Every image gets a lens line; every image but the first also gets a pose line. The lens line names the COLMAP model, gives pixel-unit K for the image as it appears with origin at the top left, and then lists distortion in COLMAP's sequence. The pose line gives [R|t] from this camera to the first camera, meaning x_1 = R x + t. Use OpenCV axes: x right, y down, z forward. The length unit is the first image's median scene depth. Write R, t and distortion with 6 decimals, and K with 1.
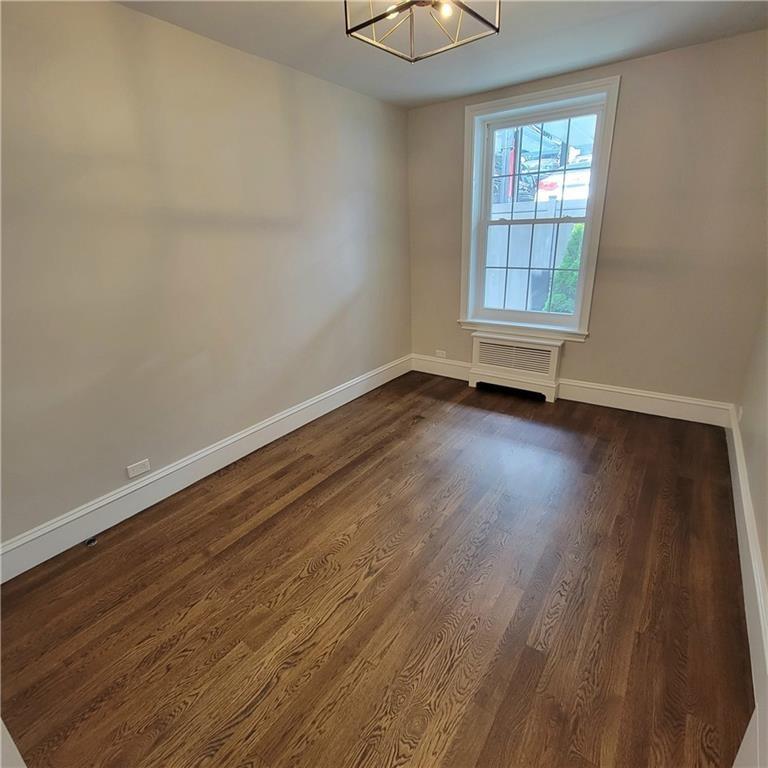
lens RADIAL K [[423.9, 0, 381.7], [0, 423.9, 383.8], [0, 0, 1]] dist [-0.004569, -0.002813]
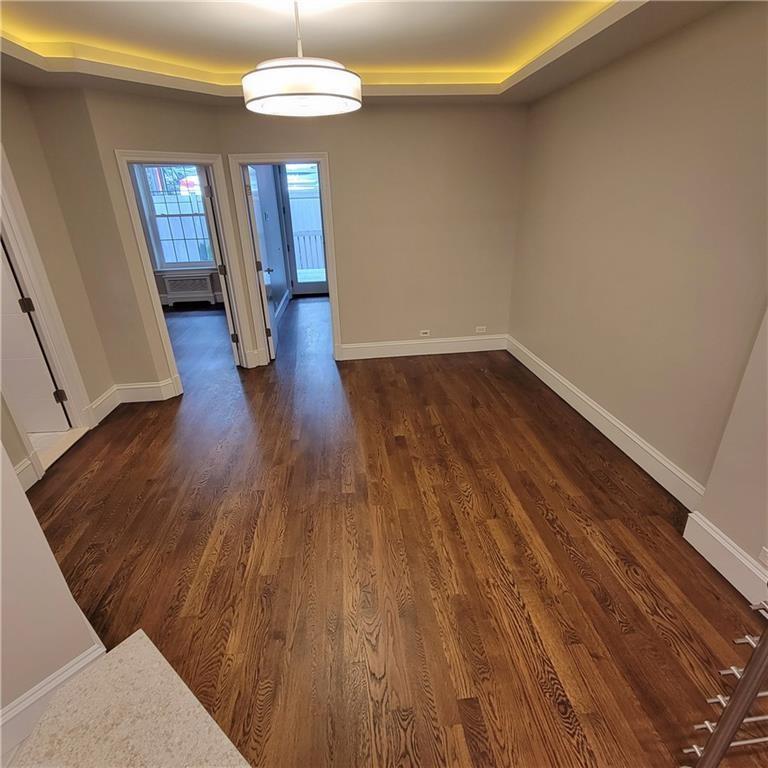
lens RADIAL K [[423.9, 0, 384.3], [0, 423.9, 385.4], [0, 0, 1]] dist [-0.004569, -0.002813]
pose [[0.759950, -0.254819, 0.597949, -0.287067], [0.221318, 0.966422, 0.130567, 0.323224], [-0.611142, 0.033113, 0.790828, -1.071329]]
